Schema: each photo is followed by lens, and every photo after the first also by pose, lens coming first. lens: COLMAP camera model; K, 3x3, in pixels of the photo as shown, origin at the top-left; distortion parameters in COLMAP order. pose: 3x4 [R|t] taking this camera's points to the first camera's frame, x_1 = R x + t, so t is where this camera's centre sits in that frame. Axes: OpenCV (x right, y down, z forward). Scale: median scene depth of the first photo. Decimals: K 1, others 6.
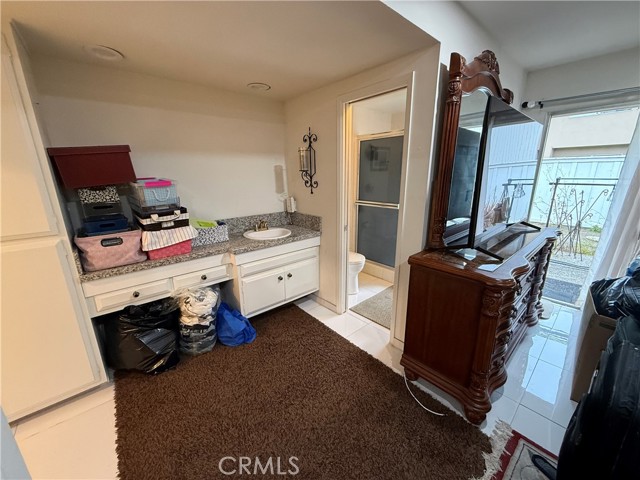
lens RADIAL K [[253.2, 0, 319.7], [0, 253.2, 238.5], [0, 0, 1]] dist [-0.000532, -0.000071]
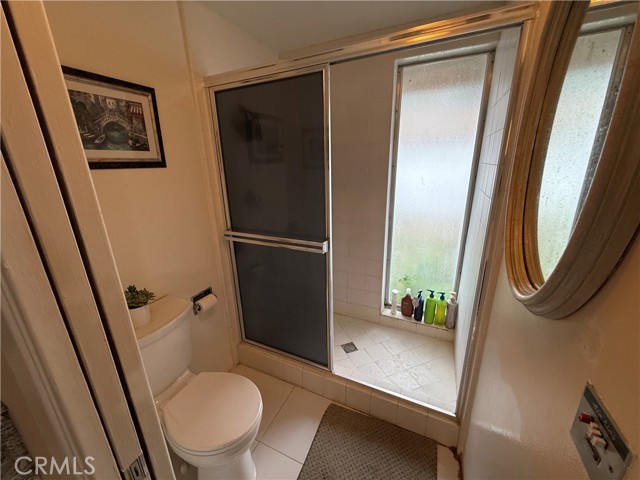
lens RADIAL K [[253.2, 0, 315.9], [0, 253.2, 240.8], [0, 0, 1]] dist [-0.000532, -0.000071]
pose [[0.914875, -0.131728, 0.381643, 0.126790], [0.113810, 0.991086, 0.069258, -0.159392], [-0.387364, -0.019928, 0.921711, 0.571440]]
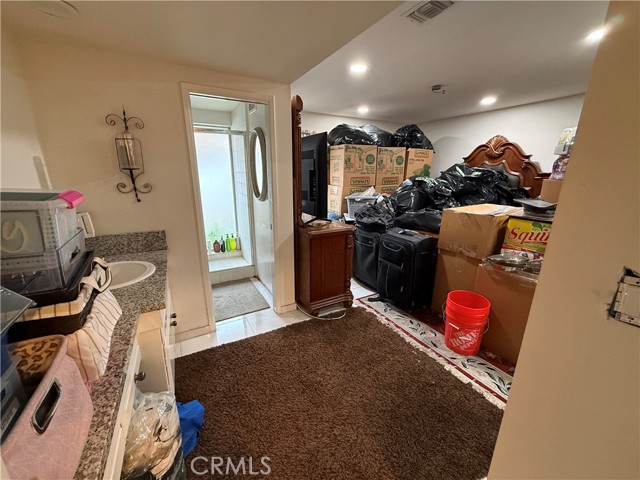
lens RADIAL K [[253.2, 0, 317.1], [0, 253.2, 240.8], [0, 0, 1]] dist [-0.000532, -0.000071]
pose [[0.210500, -0.249945, 0.945102, -0.487028], [0.234932, 0.951365, 0.199276, -0.077138], [-0.948945, 0.180087, 0.258982, 0.291495]]
